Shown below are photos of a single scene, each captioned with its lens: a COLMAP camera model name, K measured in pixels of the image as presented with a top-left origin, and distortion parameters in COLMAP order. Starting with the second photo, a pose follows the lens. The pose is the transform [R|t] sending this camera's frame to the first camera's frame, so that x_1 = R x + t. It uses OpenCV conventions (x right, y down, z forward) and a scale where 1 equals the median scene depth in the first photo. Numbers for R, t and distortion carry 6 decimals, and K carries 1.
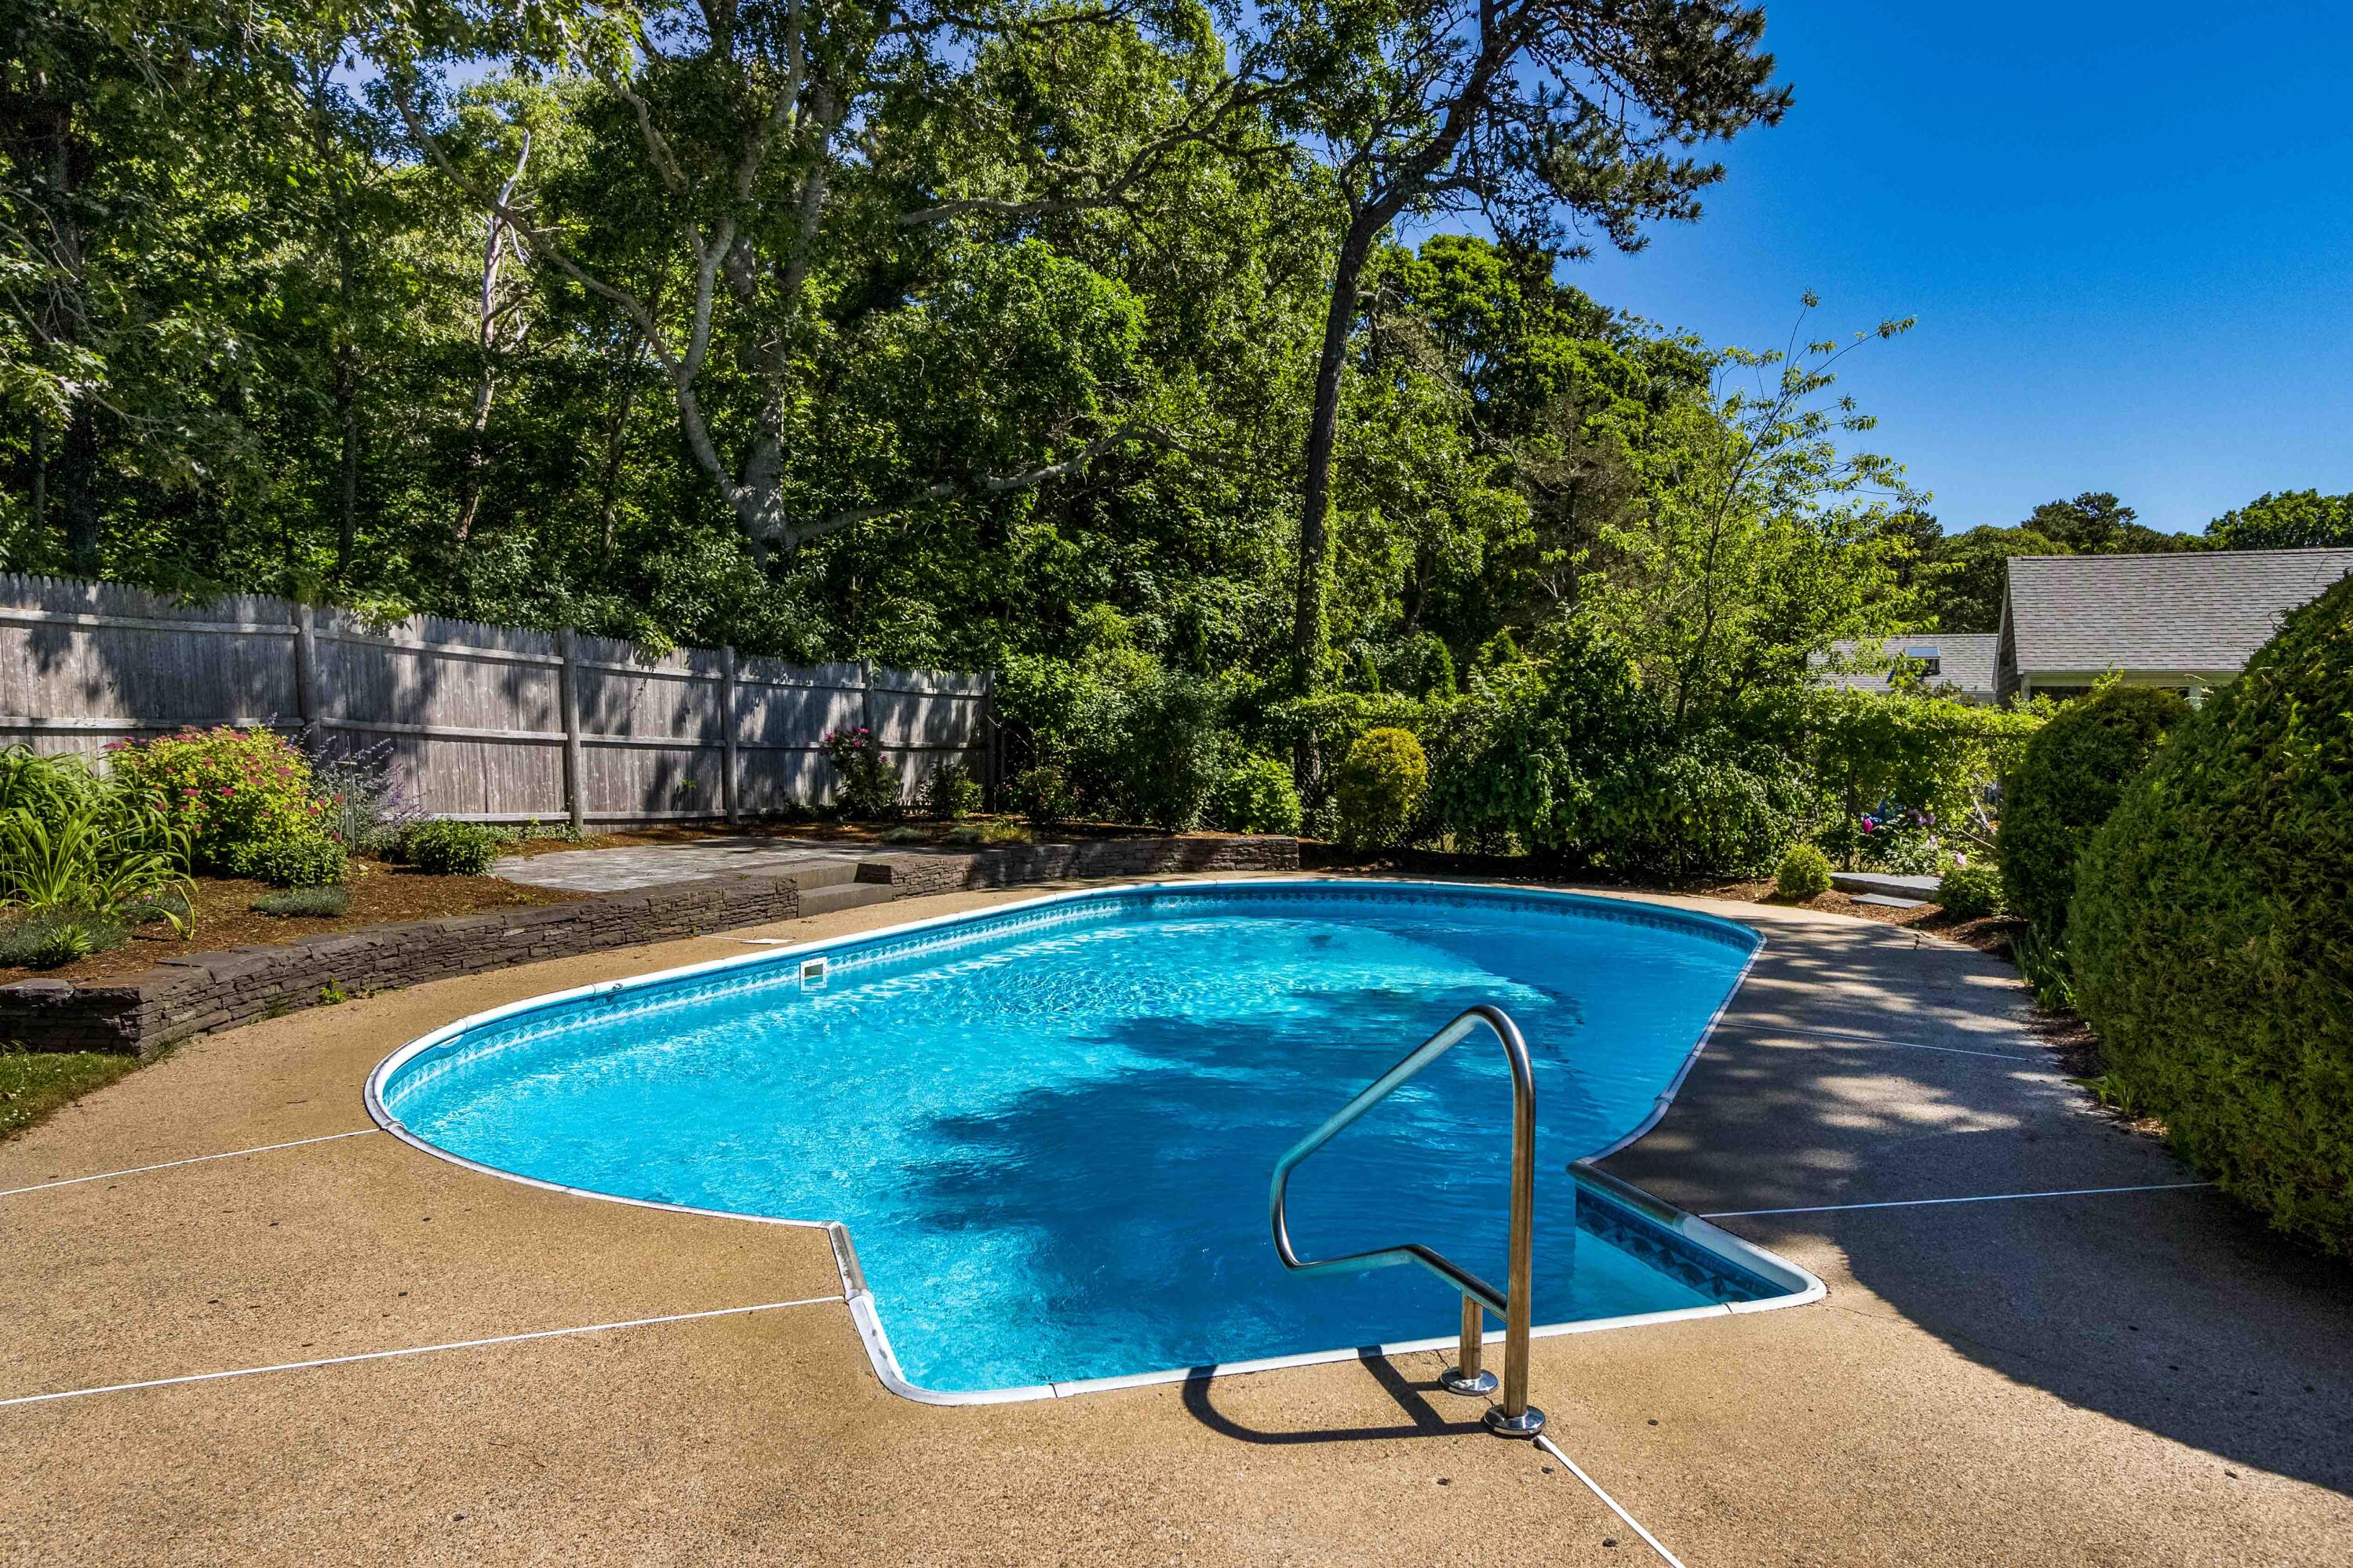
lens RADIAL K [[1556.7, 0, 1161.7], [0, 1556.7, 799.1], [0, 0, 1]] dist [0.006704, -0.004609]
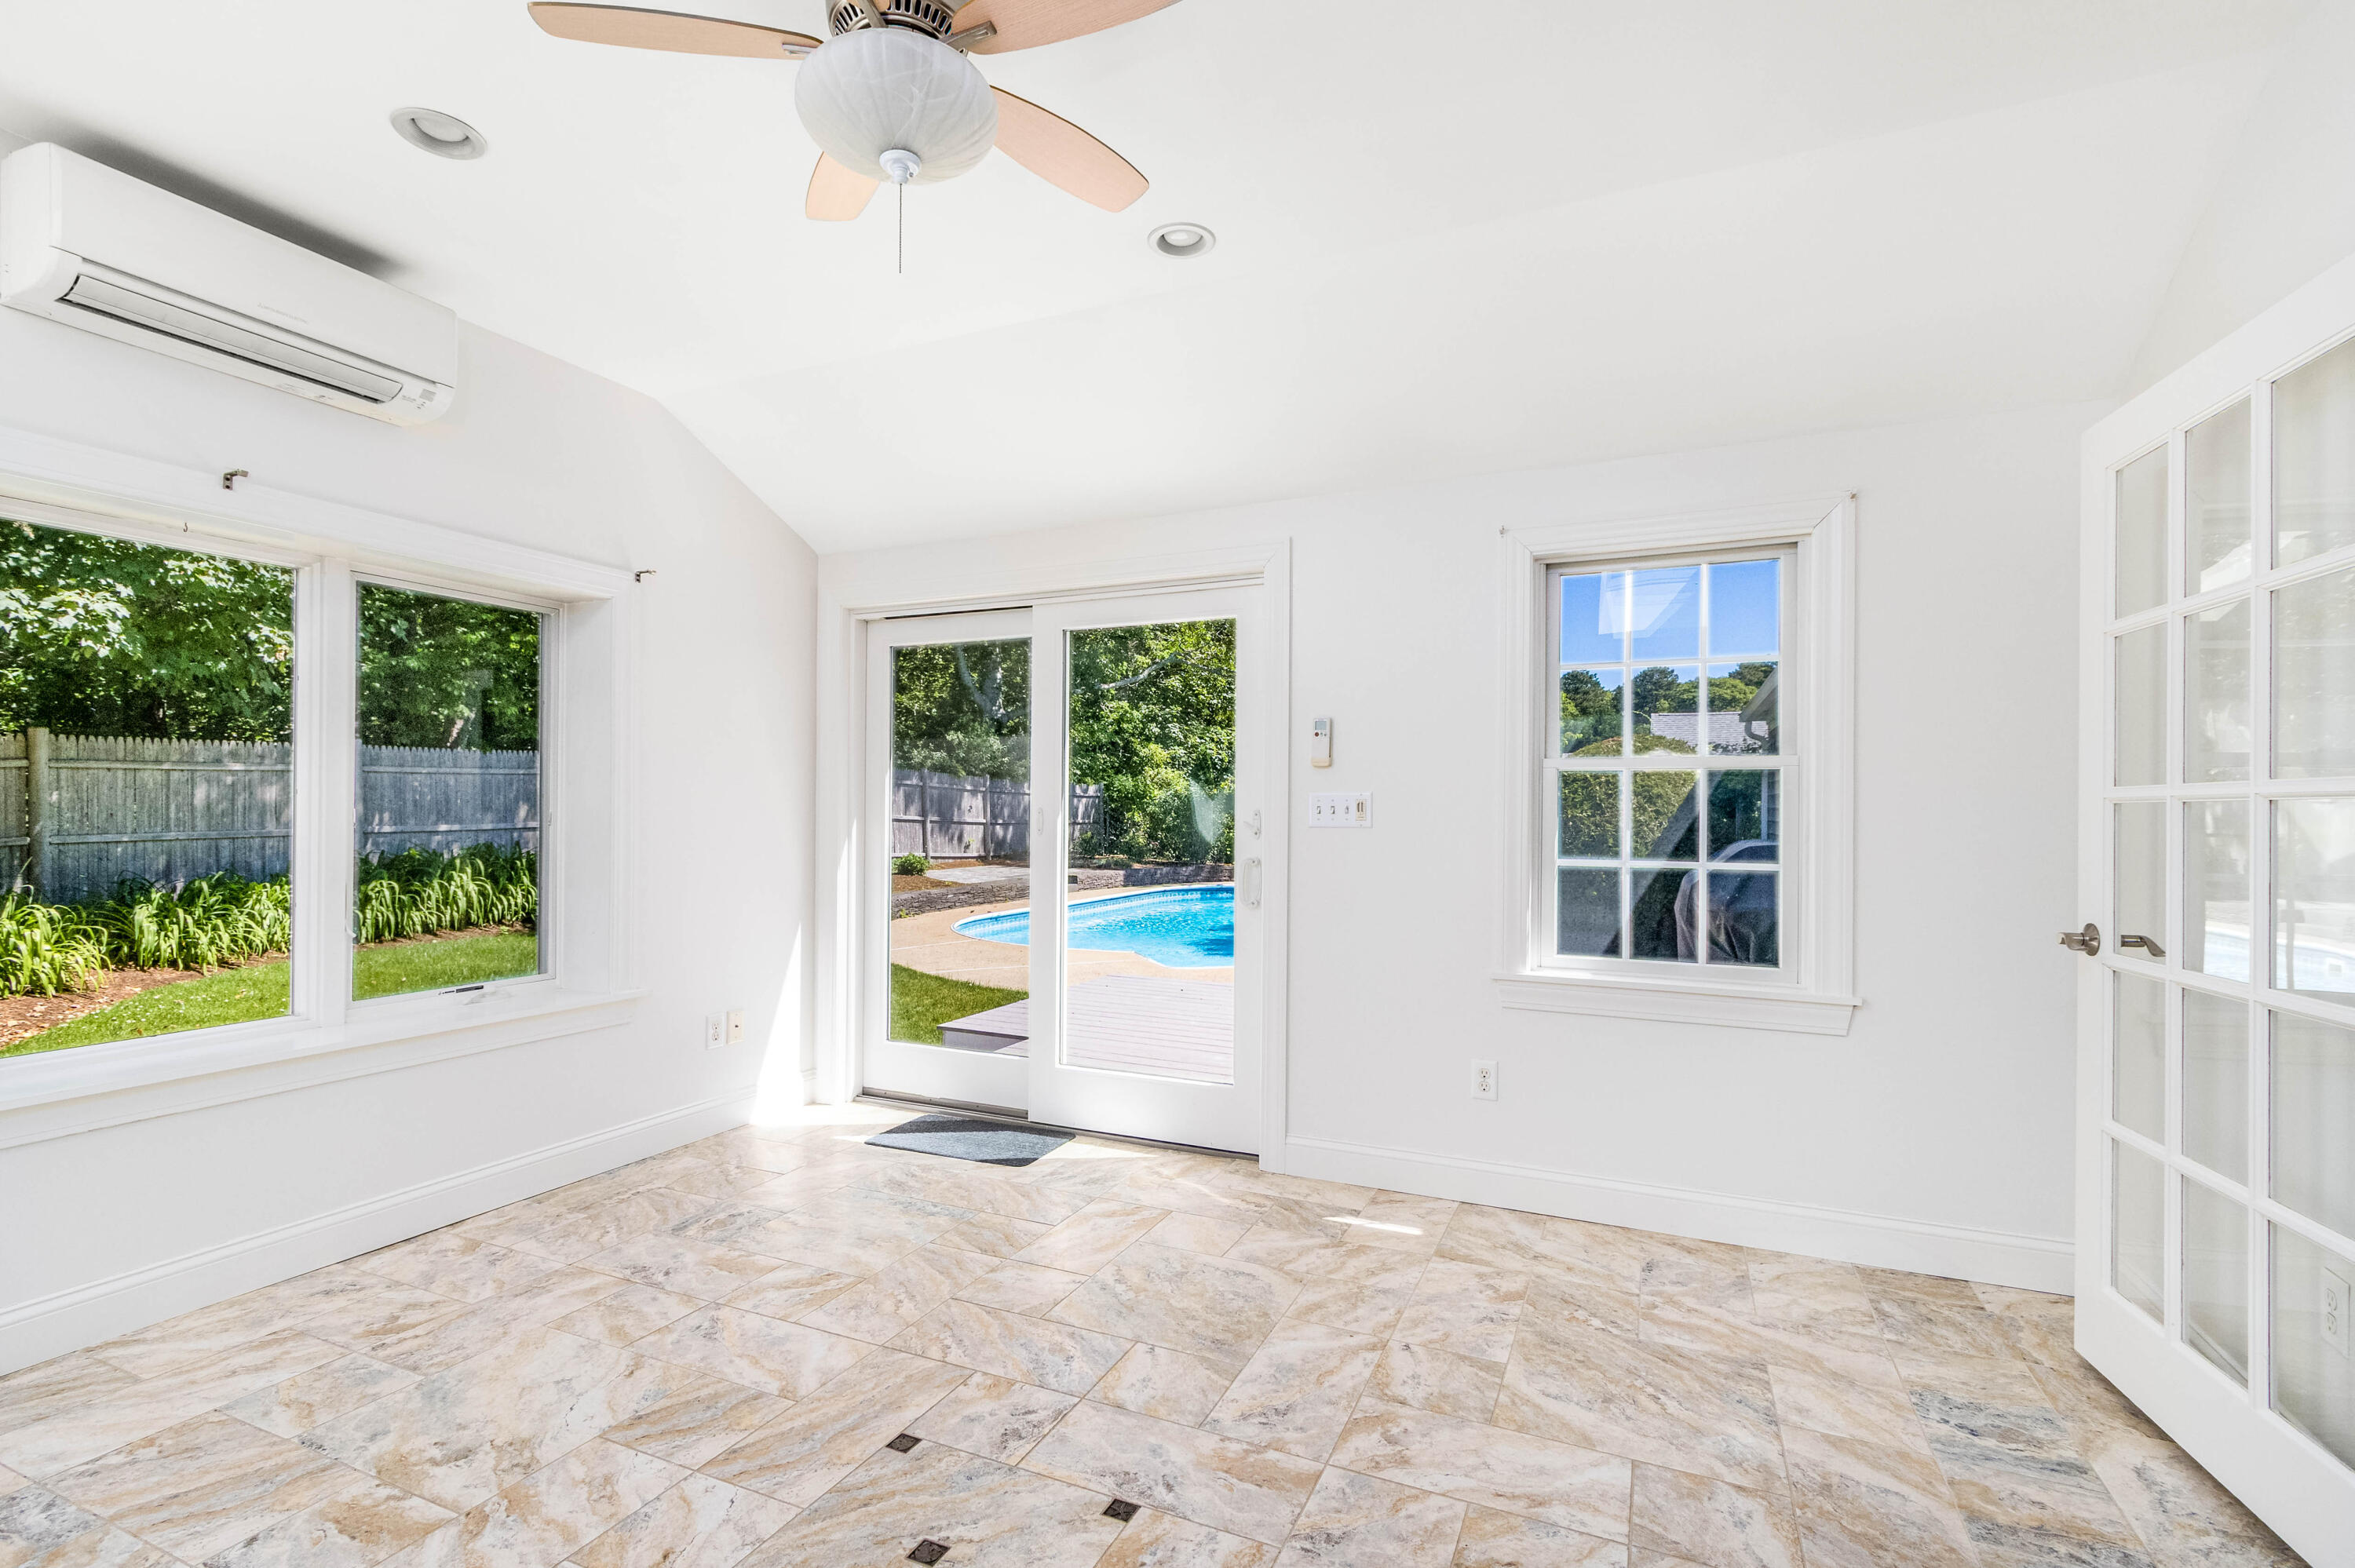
lens RADIAL K [[1088.3, 0, 1166.1], [0, 1088.3, 814.4], [0, 0, 1]] dist [0.007634, -0.003303]
pose [[0.999976, -0.006657, -0.001724, -0.032773], [0.006583, 0.999185, -0.039836, 0.014180], [0.001988, 0.039824, 0.999205, -0.438345]]
